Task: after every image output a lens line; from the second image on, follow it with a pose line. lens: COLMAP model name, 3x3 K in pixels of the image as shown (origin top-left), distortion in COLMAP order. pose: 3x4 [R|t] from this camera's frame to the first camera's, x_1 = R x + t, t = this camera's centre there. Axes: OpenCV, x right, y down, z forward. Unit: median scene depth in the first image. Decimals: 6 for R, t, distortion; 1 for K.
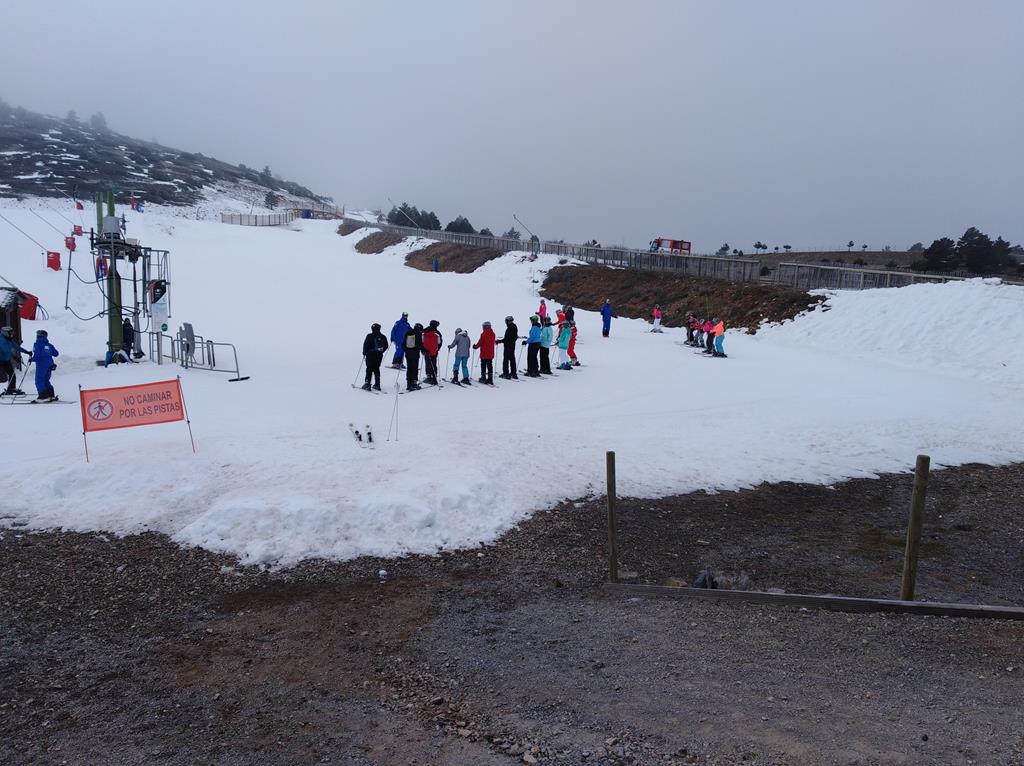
lens RADIAL K [[776.6, 0, 508.6], [0, 776.6, 383.8], [0, 0, 1]] dist [0.041487, -0.058682]
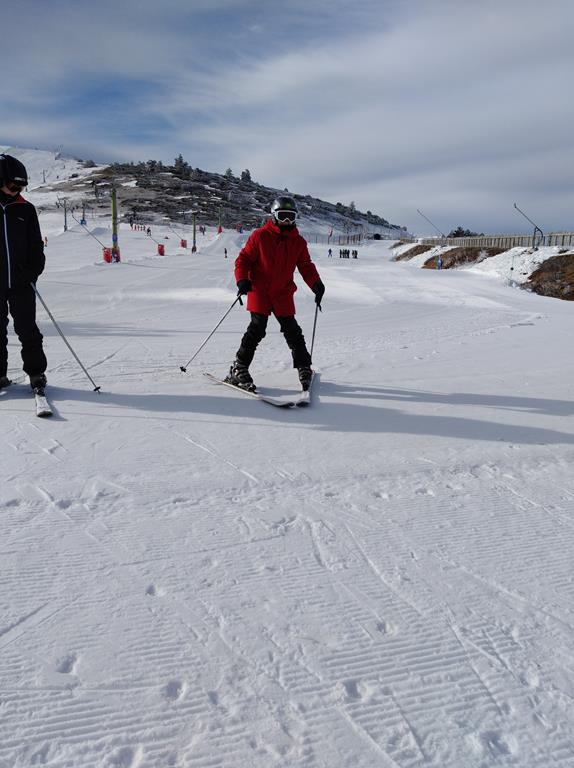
lens RADIAL K [[587.0, 0, 285.1], [0, 587.0, 384.9], [0, 0, 1]] dist [0.064730, -0.085796]
pose [[0.908736, 0.086372, -0.408337, 0.205465], [-0.078532, 0.996263, 0.035961, -0.029388], [0.409917, -0.000612, 0.912123, 0.808283]]
